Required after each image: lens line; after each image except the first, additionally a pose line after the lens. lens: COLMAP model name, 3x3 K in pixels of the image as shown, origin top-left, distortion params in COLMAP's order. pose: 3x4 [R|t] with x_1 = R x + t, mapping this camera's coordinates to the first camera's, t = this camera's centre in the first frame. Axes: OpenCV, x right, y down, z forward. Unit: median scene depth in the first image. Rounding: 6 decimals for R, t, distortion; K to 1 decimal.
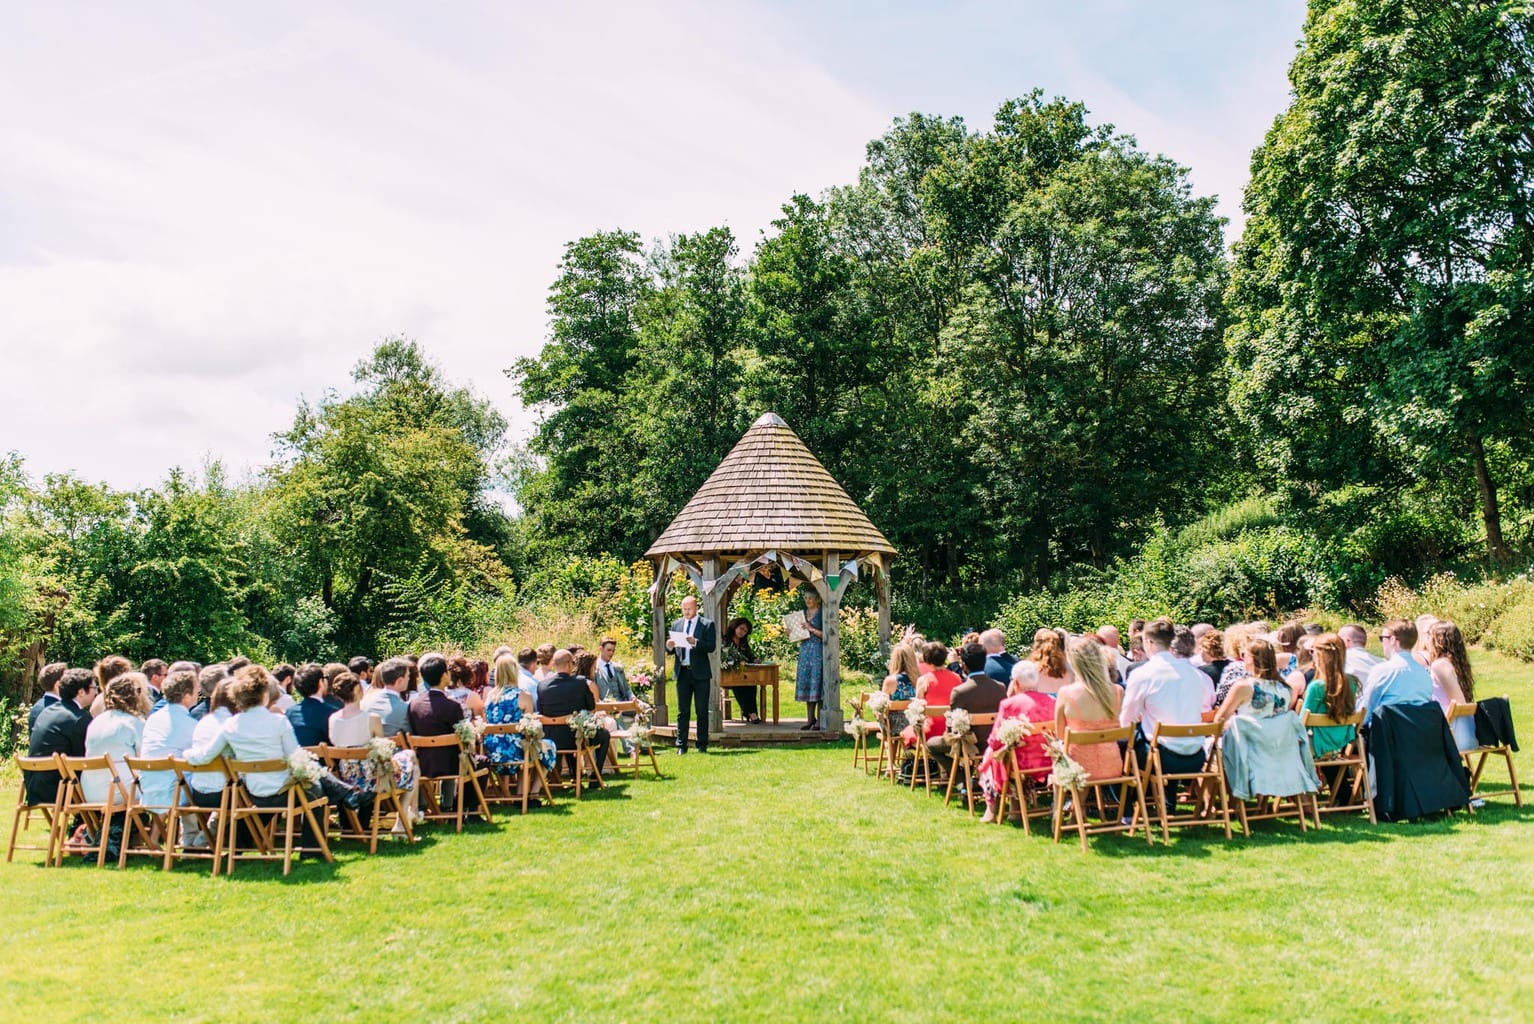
lens RADIAL K [[3335.5, 0, 767.0], [0, 3335.5, 512.0], [0, 0, 1]] dist [-0.076809, 0.242610]
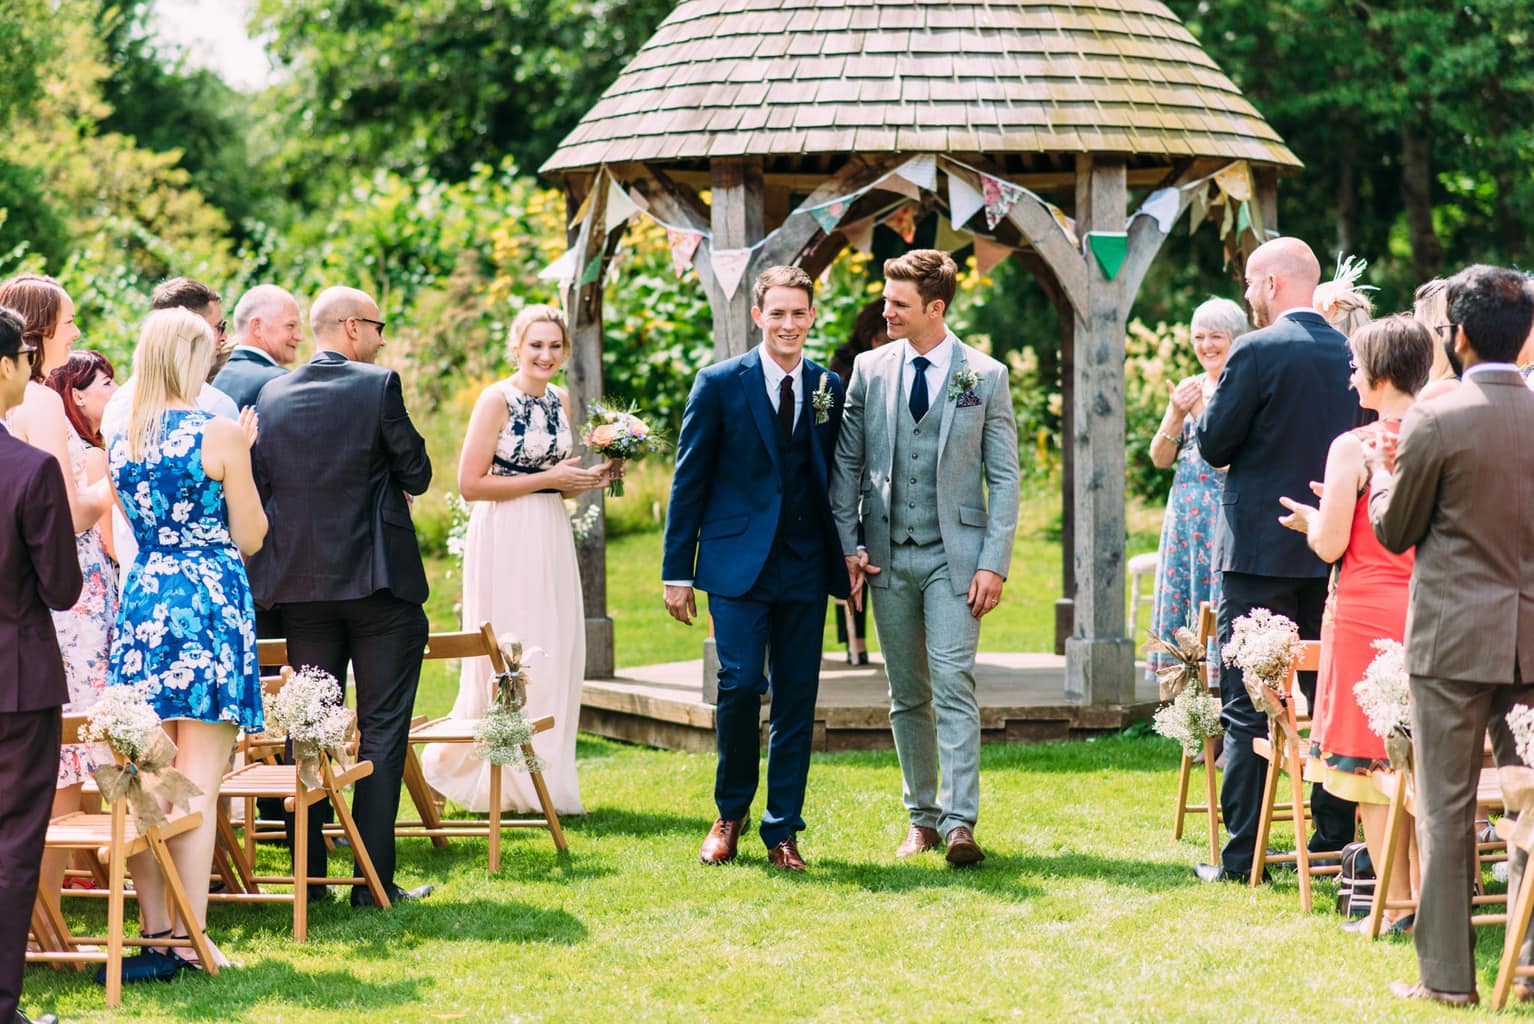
lens RADIAL K [[3335.5, 0, 767.0], [0, 3335.5, 512.0], [0, 0, 1]] dist [-0.076809, 0.242610]
pose [[0.999047, 0.003702, -0.043497, 0.000677], [0.000970, 0.994269, 0.106904, 0.011198], [0.043643, -0.106844, 0.993317, 0.668984]]
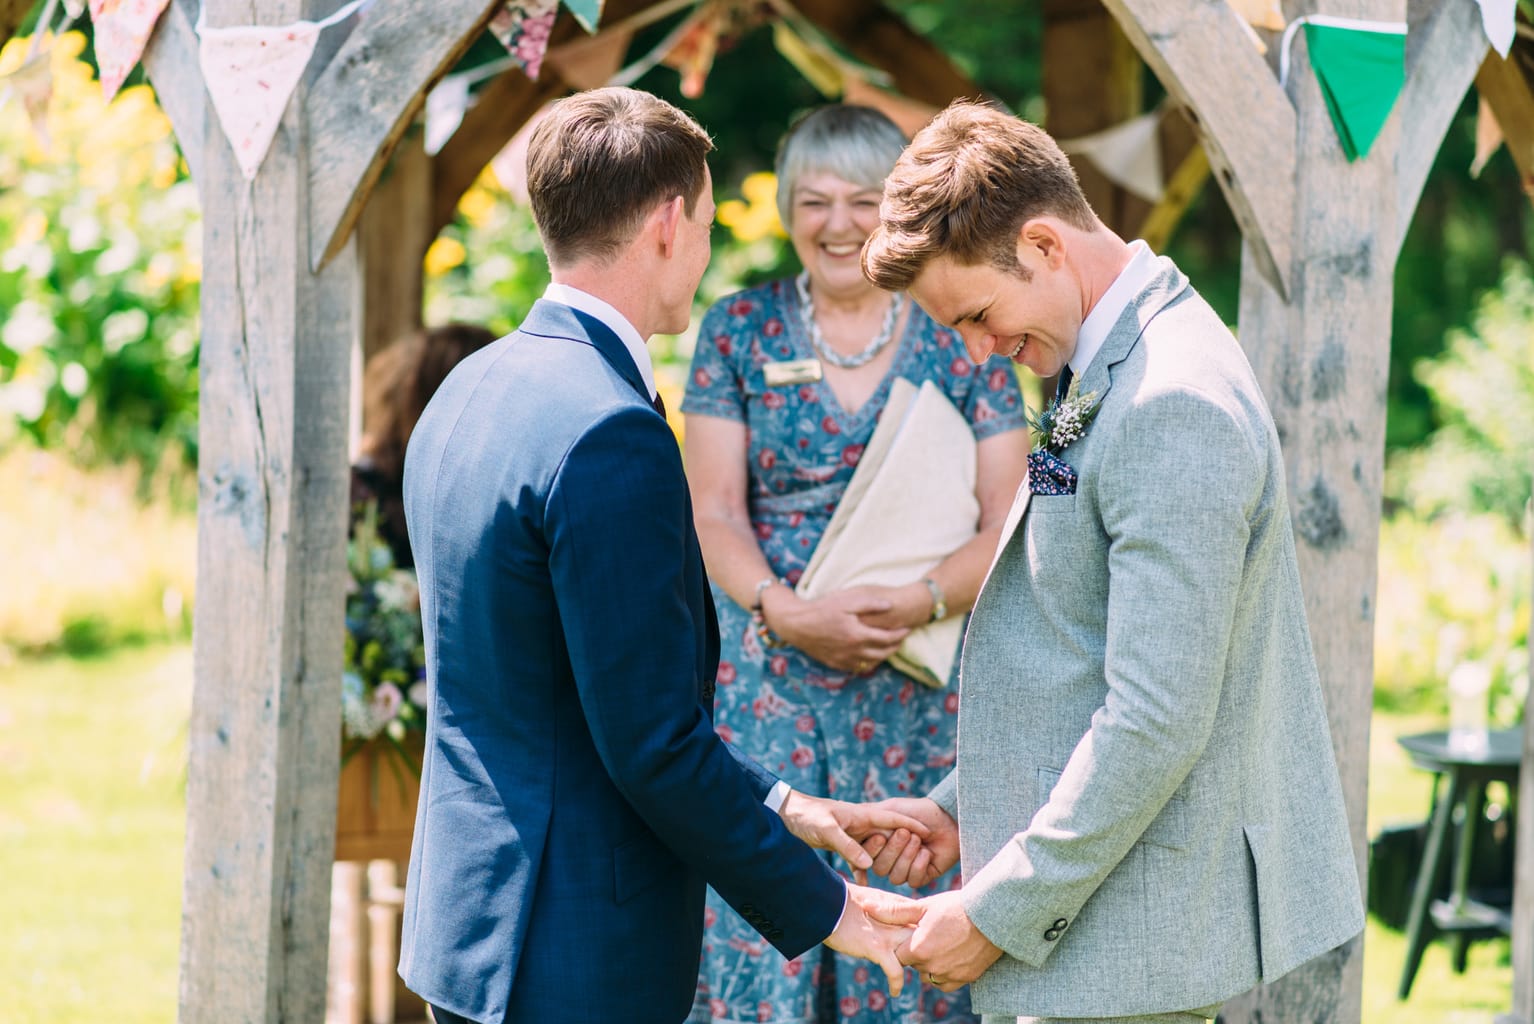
lens RADIAL K [[3335.5, 0, 767.0], [0, 3335.5, 512.0], [0, 0, 1]] dist [-0.076809, 0.242610]
pose [[0.996920, 0.036369, 0.069488, -0.007239], [-0.044113, 0.992573, 0.113374, 0.023281], [-0.064848, -0.116090, 0.991119, 0.880289]]
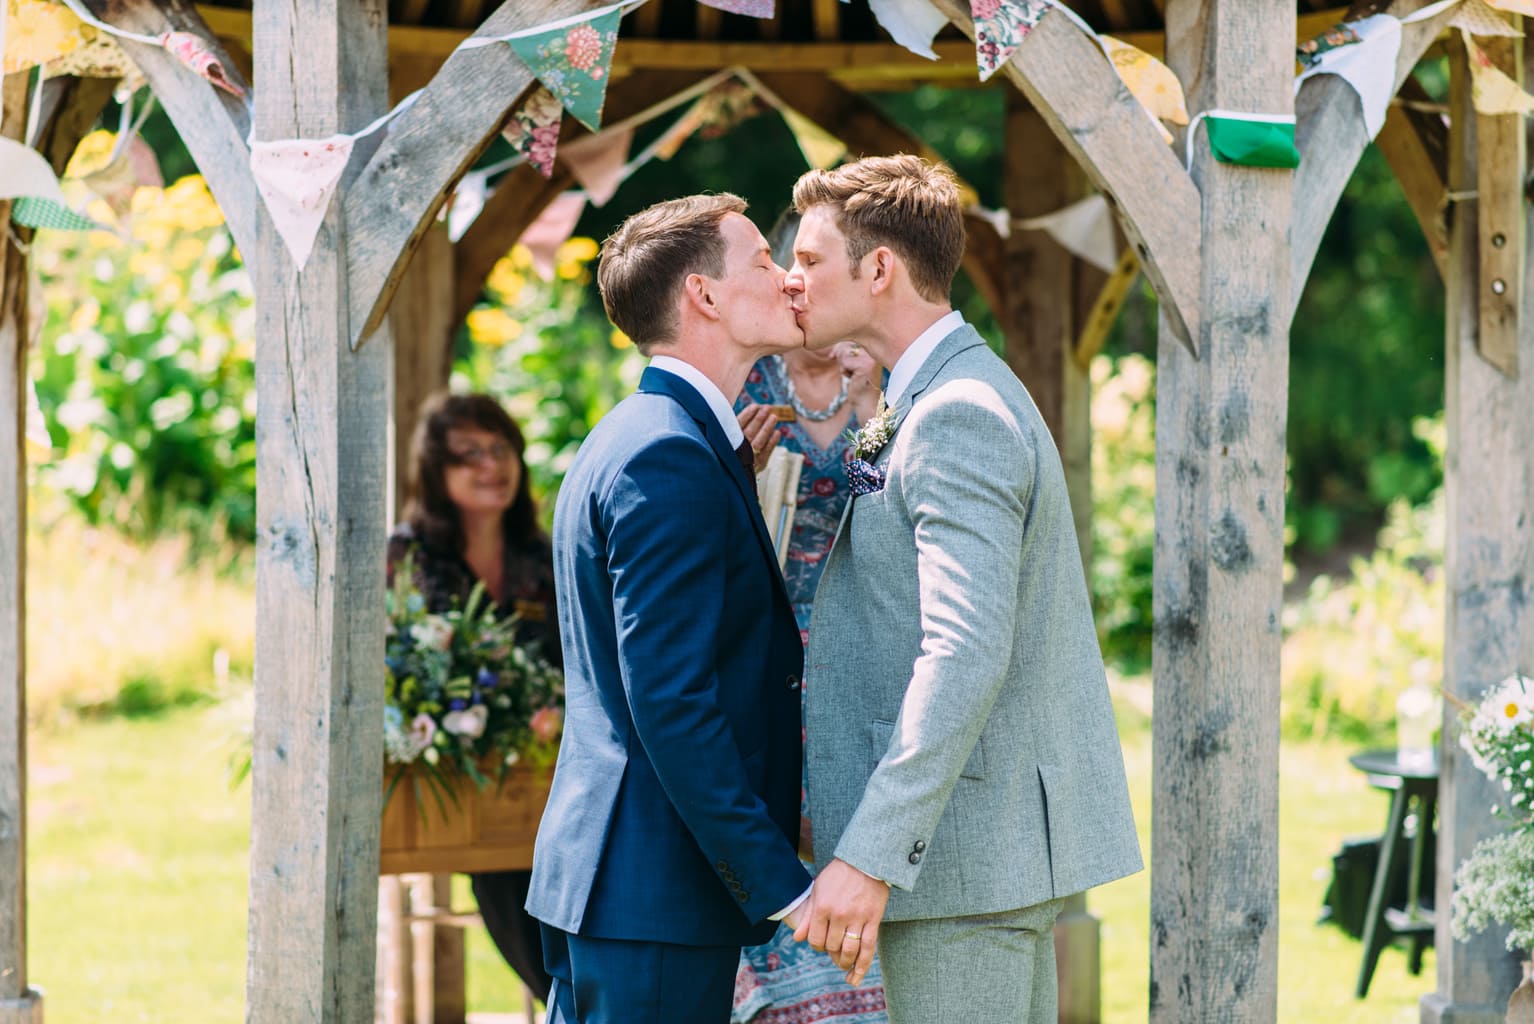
lens RADIAL K [[3362.9, 0, 803.2], [0, 3362.9, 513.7], [0, 0, 1]] dist [-0.087142, 0.013870]
pose [[0.997497, 0.017311, 0.068560, -0.006339], [-0.023662, 0.995391, 0.092939, 0.022465], [-0.066636, -0.094329, 0.993309, 0.862230]]
